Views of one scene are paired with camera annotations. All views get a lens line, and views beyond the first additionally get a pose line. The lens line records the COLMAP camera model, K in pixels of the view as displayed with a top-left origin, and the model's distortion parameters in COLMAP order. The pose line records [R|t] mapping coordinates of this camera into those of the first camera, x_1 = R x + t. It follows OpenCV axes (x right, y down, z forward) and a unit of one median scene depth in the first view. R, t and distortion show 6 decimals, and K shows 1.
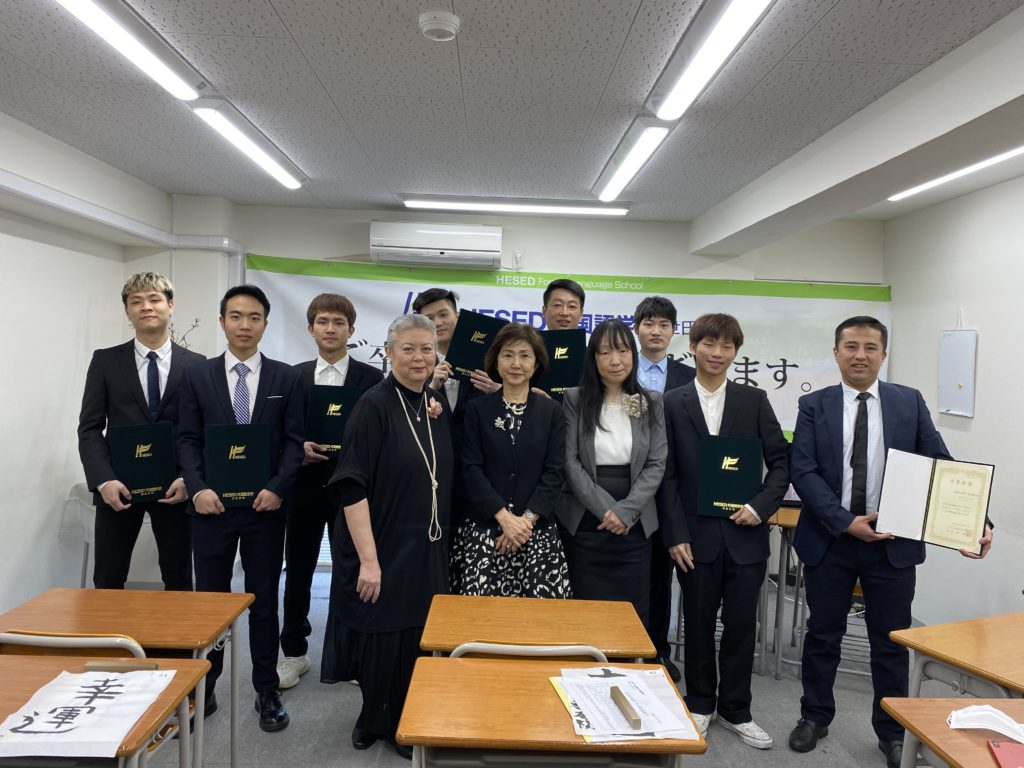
lens RADIAL K [[778.0, 0, 512.0], [0, 778.0, 384.0], [0, 0, 1]] dist [0.176260, -0.473059]
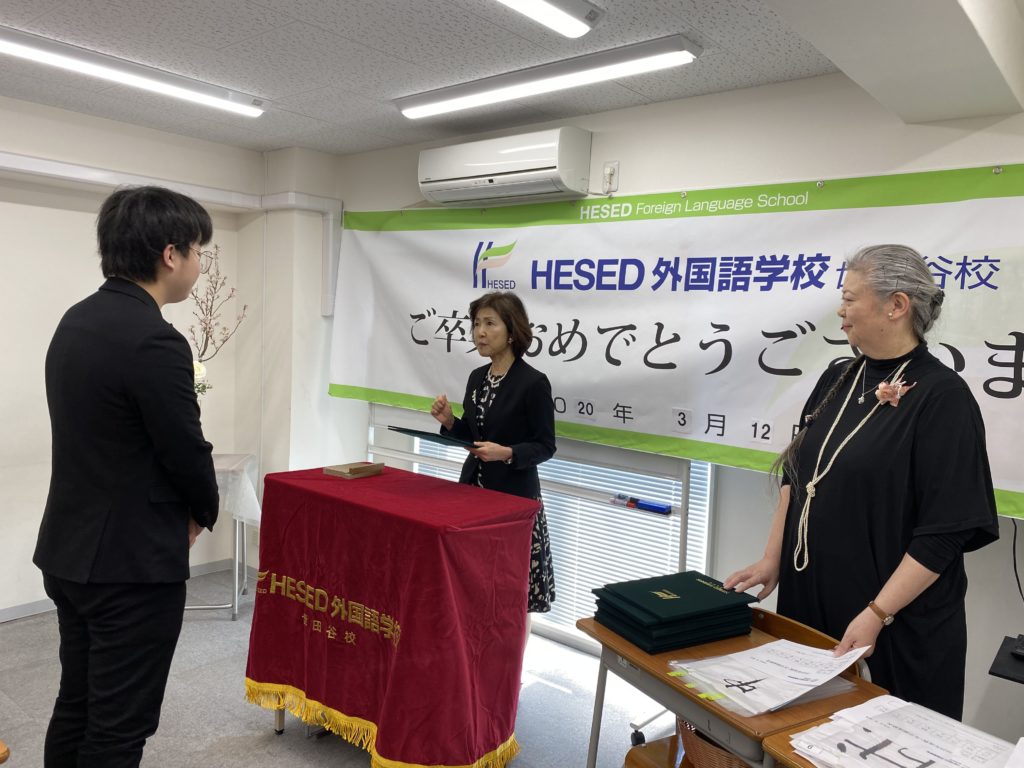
lens RADIAL K [[775.7, 0, 512.0], [0, 775.7, 384.0], [0, 0, 1]] dist [0.068319, -0.107333]
pose [[0.766075, 0.044664, -0.641198, 0.376295], [-0.029044, 0.998969, 0.034886, -0.012153], [0.642095, -0.008102, 0.766582, 0.482587]]
